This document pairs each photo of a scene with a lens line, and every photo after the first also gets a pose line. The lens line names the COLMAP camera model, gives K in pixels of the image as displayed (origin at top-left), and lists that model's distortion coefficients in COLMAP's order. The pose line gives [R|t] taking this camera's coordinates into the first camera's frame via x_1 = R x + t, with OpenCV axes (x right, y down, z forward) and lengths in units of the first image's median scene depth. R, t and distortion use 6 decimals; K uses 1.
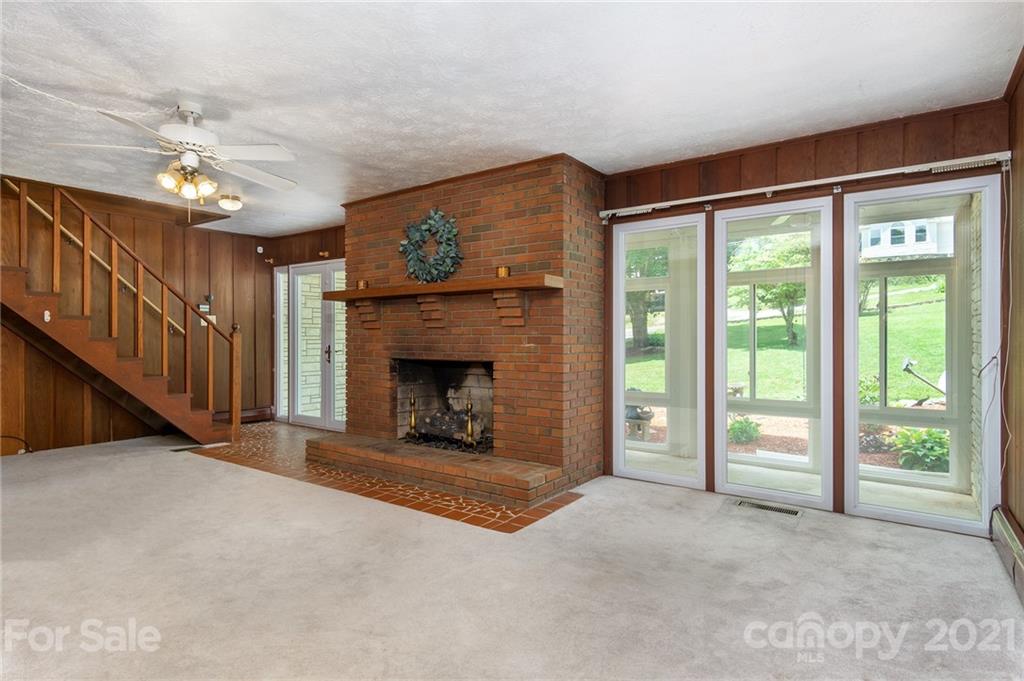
lens RADIAL K [[542.0, 0, 506.8], [0, 542.0, 337.0], [0, 0, 1]] dist [0.002368, 0.001437]
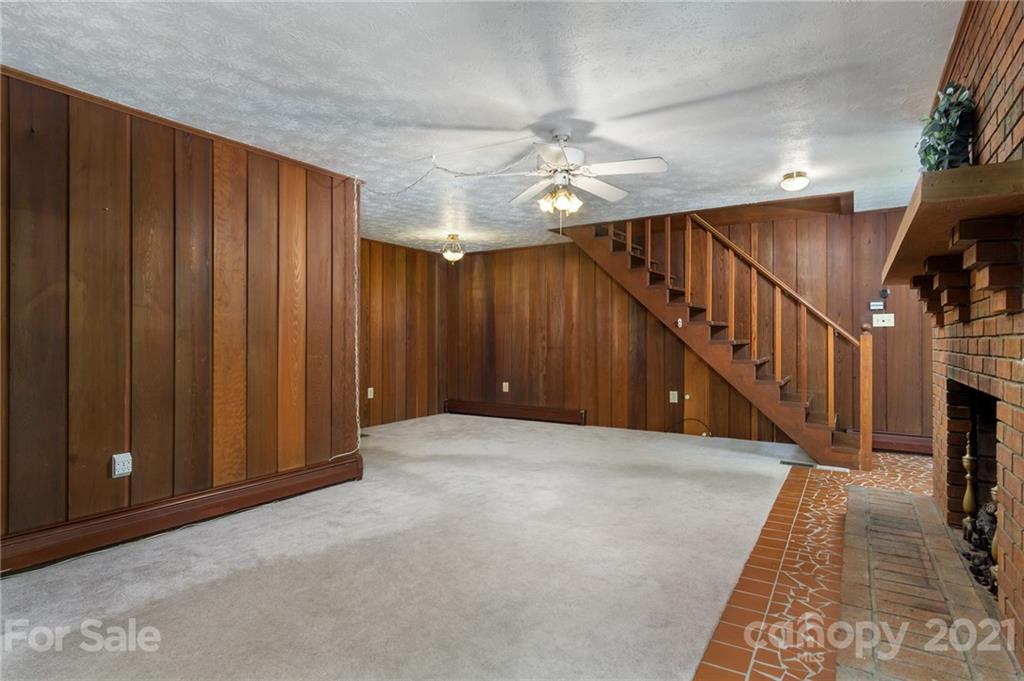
lens RADIAL K [[542.0, 0, 506.8], [0, 542.0, 337.0], [0, 0, 1]] dist [0.002368, 0.001437]
pose [[0.072886, -0.006873, -0.997317, 0.332833], [0.000837, 0.999976, -0.006830, 0.000607], [0.997340, -0.000337, 0.072890, 0.536147]]
